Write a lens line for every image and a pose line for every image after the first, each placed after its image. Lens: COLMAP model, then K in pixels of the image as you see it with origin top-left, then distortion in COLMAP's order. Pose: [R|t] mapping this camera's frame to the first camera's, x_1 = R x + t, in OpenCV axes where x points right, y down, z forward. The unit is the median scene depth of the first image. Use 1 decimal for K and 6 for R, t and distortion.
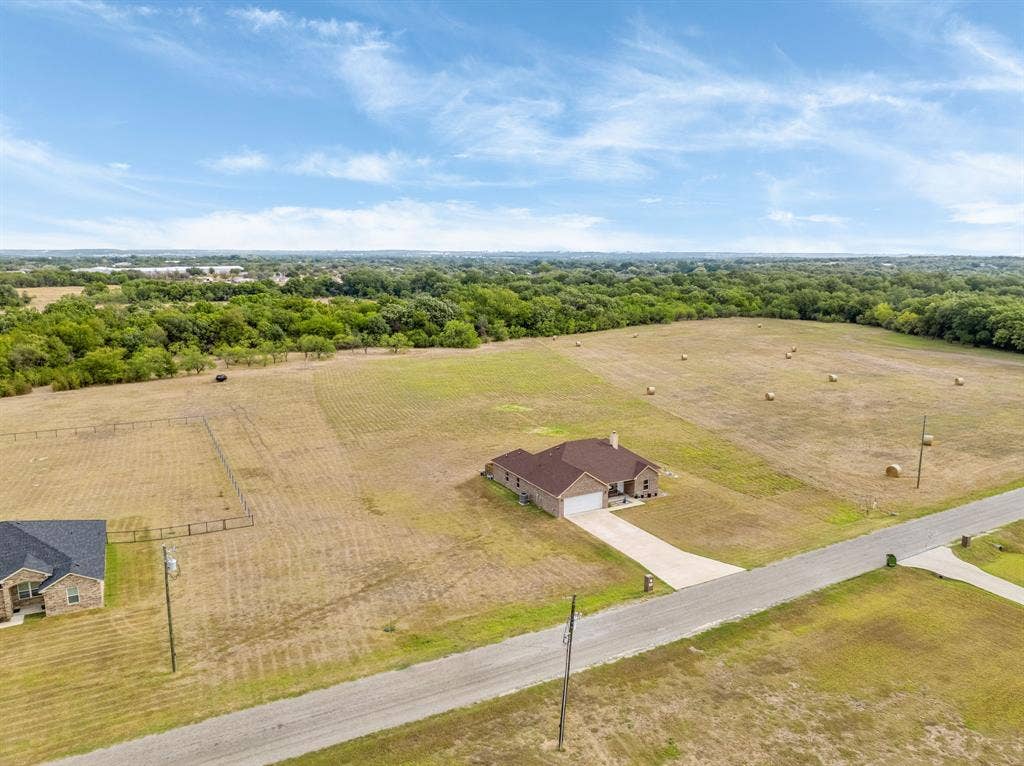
lens RADIAL K [[719.4, 0, 512.0], [0, 719.4, 383.0], [0, 0, 1]] dist [-0.037081, 0.000440]
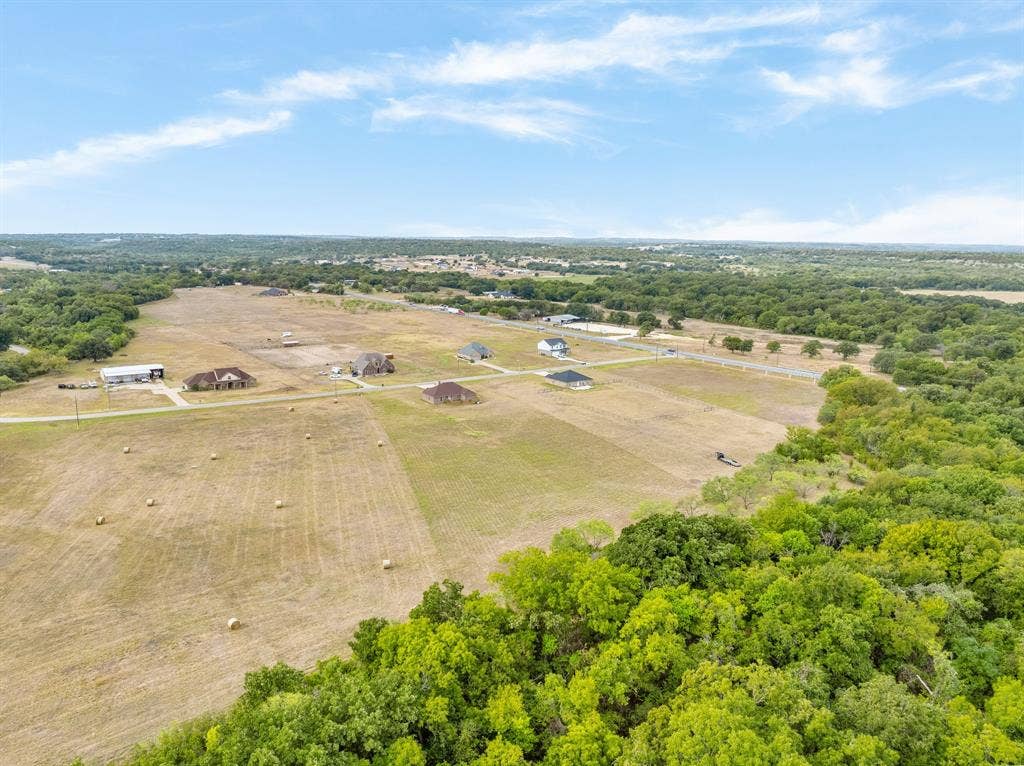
lens RADIAL K [[719.4, 0, 512.0], [0, 719.4, 383.0], [0, 0, 1]] dist [-0.037081, 0.000440]
pose [[-0.995156, 0.006858, -0.098064, 0.124968], [-0.029077, 0.932388, 0.360287, -1.060782], [0.093905, 0.361394, -0.927673, 3.948073]]
